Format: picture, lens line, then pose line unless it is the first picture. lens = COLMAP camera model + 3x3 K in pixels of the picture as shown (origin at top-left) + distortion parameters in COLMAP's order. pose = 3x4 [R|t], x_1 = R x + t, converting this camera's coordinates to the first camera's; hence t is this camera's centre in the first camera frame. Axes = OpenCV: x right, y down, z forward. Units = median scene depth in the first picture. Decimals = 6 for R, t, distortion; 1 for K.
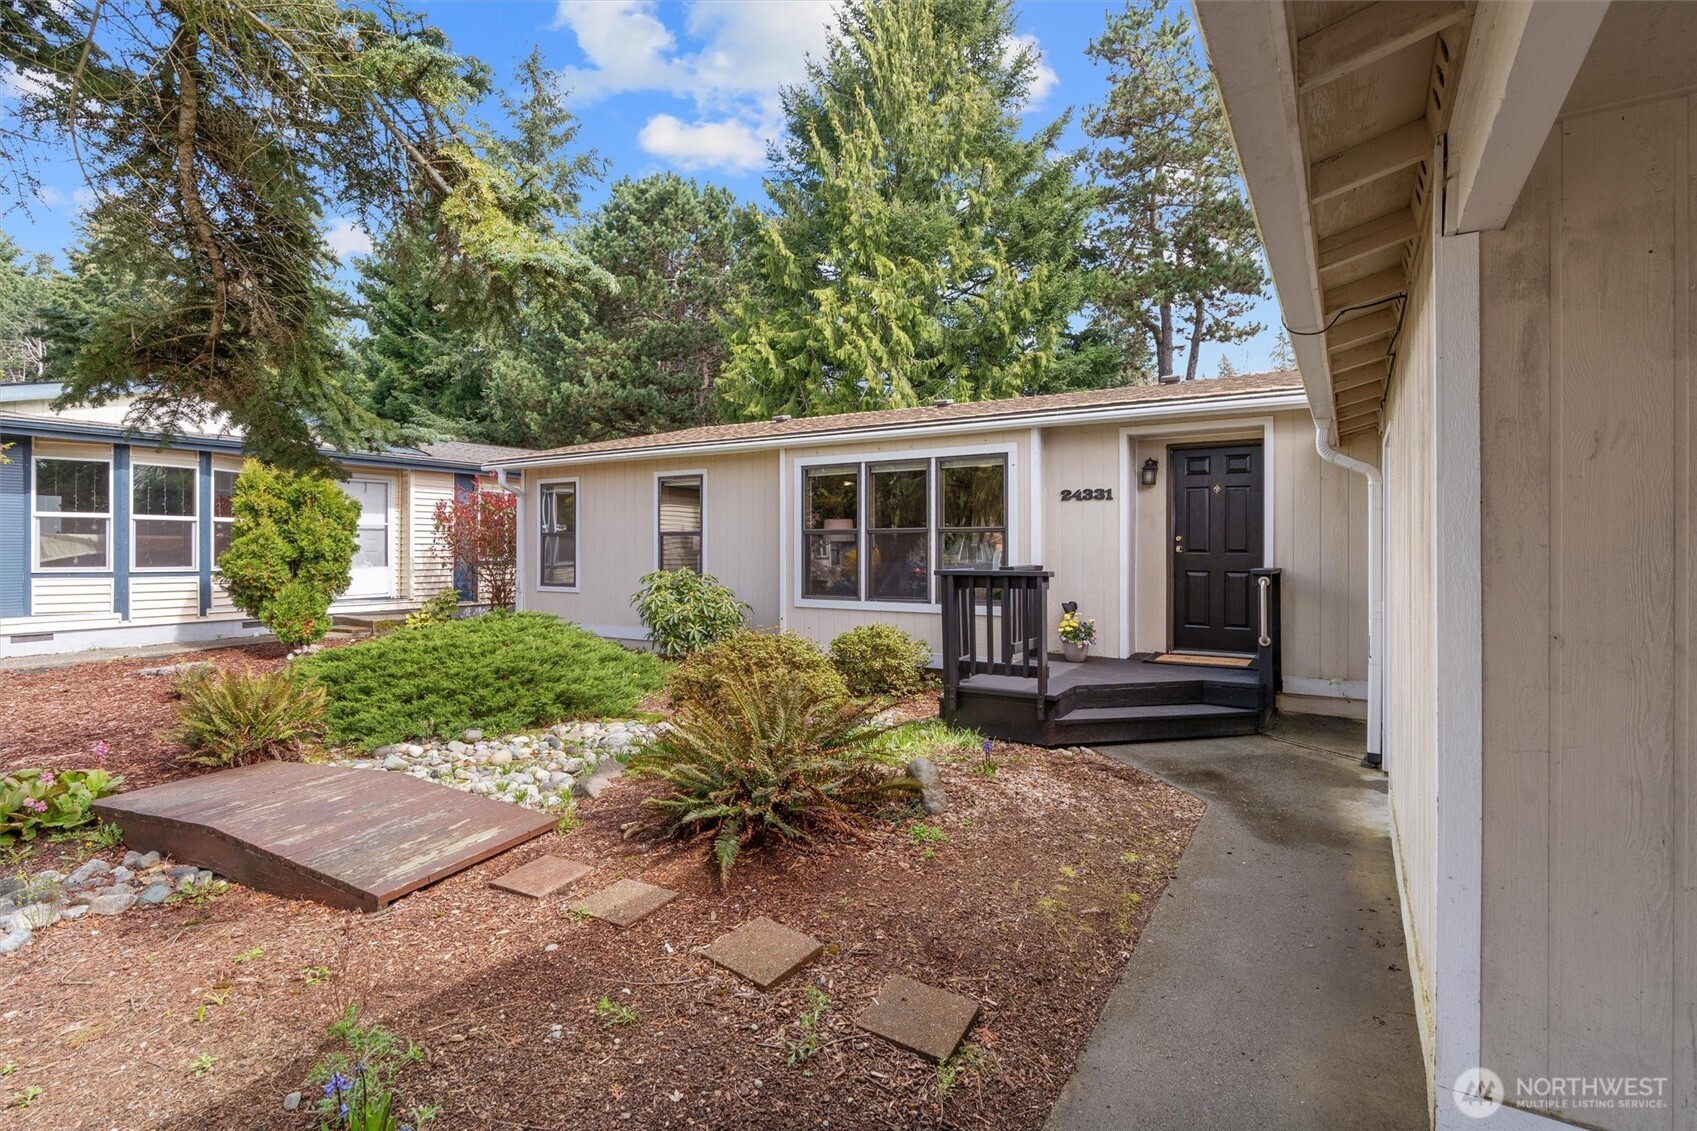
lens RADIAL K [[818.1, 0, 857.7], [0, 818.1, 540.8], [0, 0, 1]] dist [-0.004862, 0.000070]
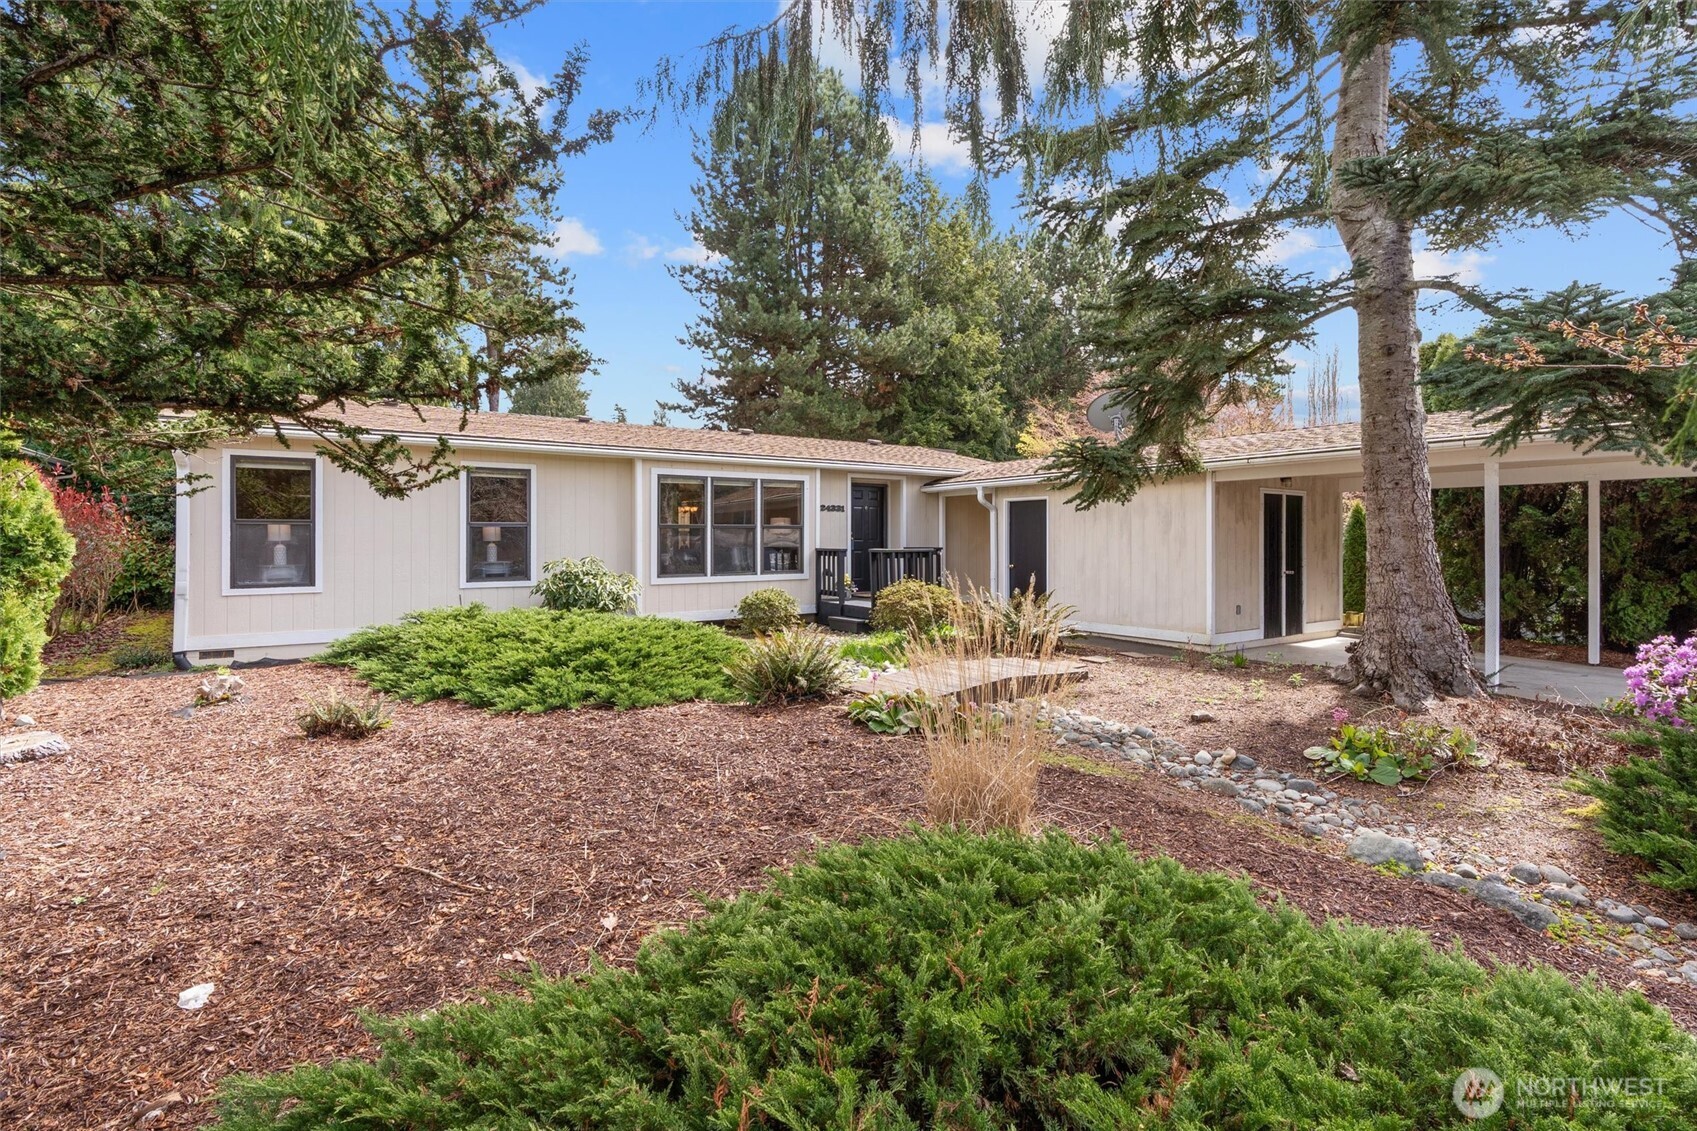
lens RADIAL K [[726.1, 0, 849.0], [0, 726.1, 531.8], [0, 0, 1]] dist [-0.003797, -0.000566]
pose [[0.434502, 0.005682, 0.900653, -0.436718], [-0.009620, 0.999952, -0.001667, -0.000839], [-0.900620, -0.007940, 0.434536, 0.104607]]
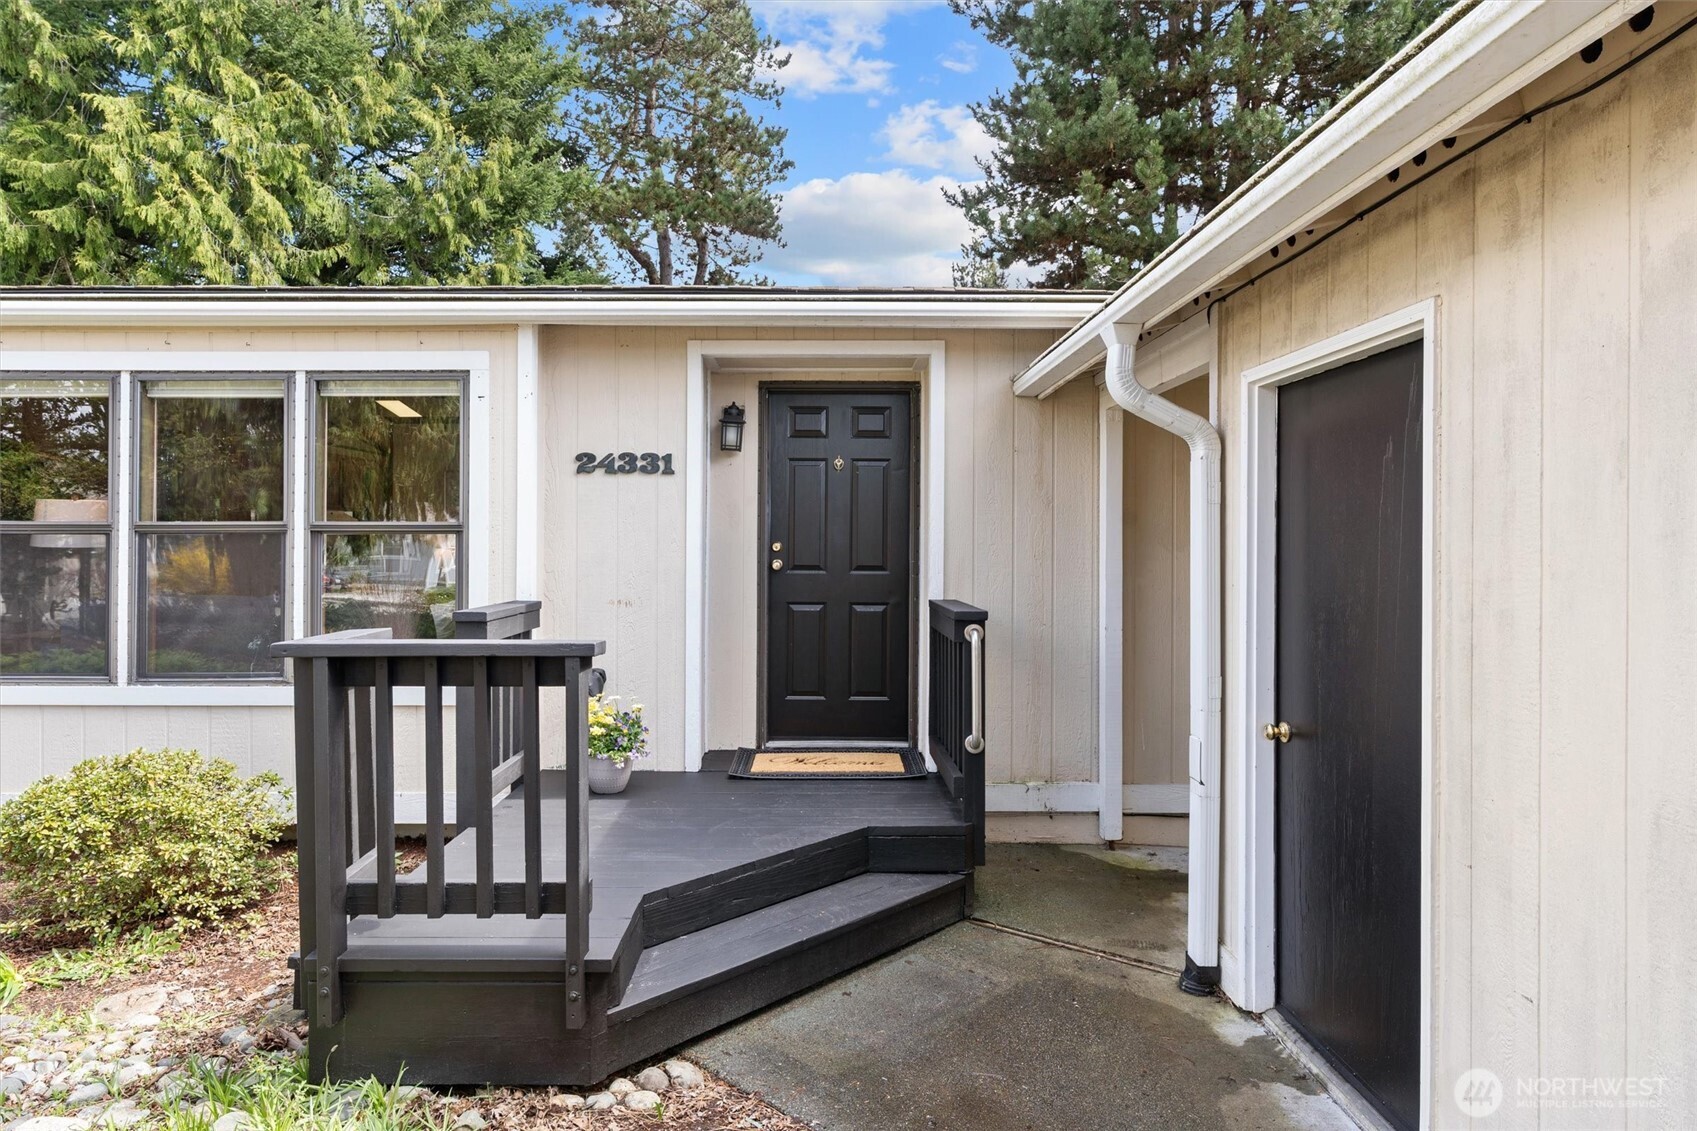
lens RADIAL K [[1001.1, 0, 828.1], [0, 1001.1, 539.3], [0, 0, 1]] dist [-0.001634, -0.000213]
pose [[0.853233, 0.004747, 0.521508, 0.021706], [-0.006753, 0.999975, 0.001947, -0.003742], [-0.521486, -0.005183, 0.853244, 0.147497]]
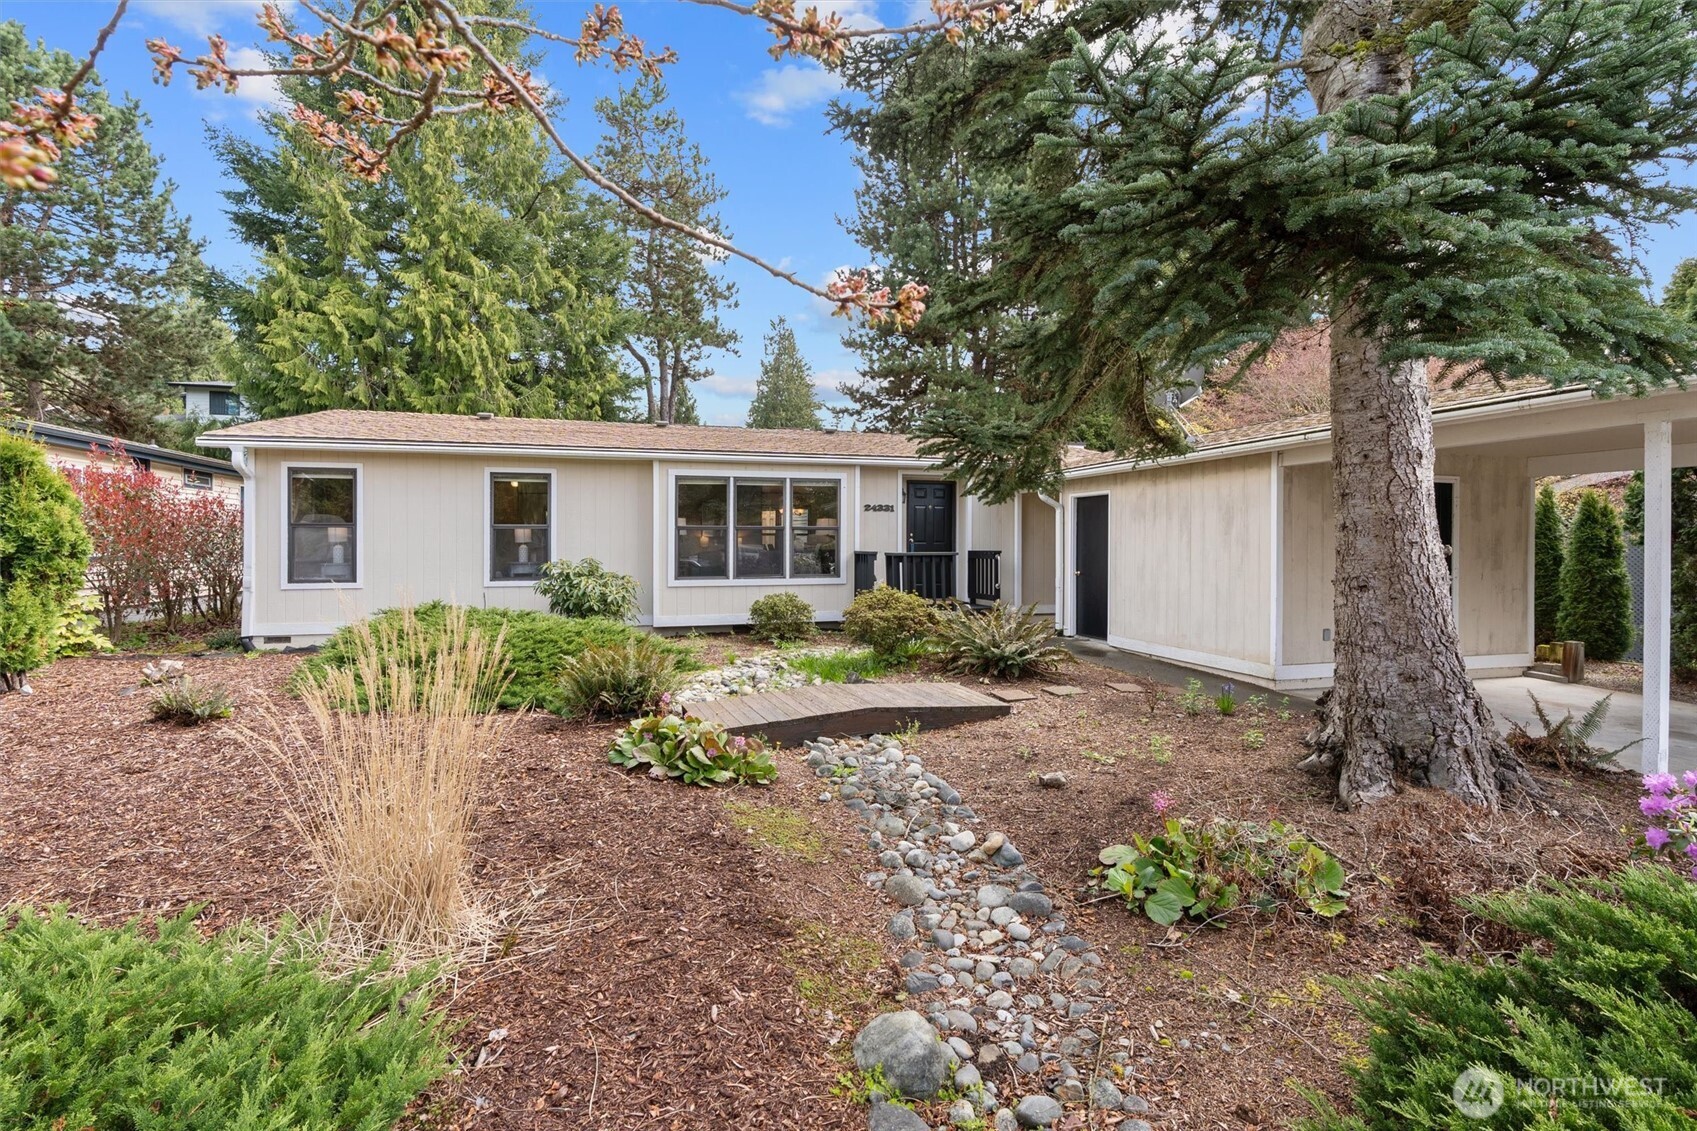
lens RADIAL K [[726.1, 0, 877.6], [0, 726.1, 540.1], [0, 0, 1]] dist [-0.003797, -0.000566]
pose [[0.675741, -0.000545, 0.737139, -0.311331], [-0.008198, 0.999932, 0.008254, -0.001008], [-0.737093, -0.011621, 0.675691, 0.001072]]
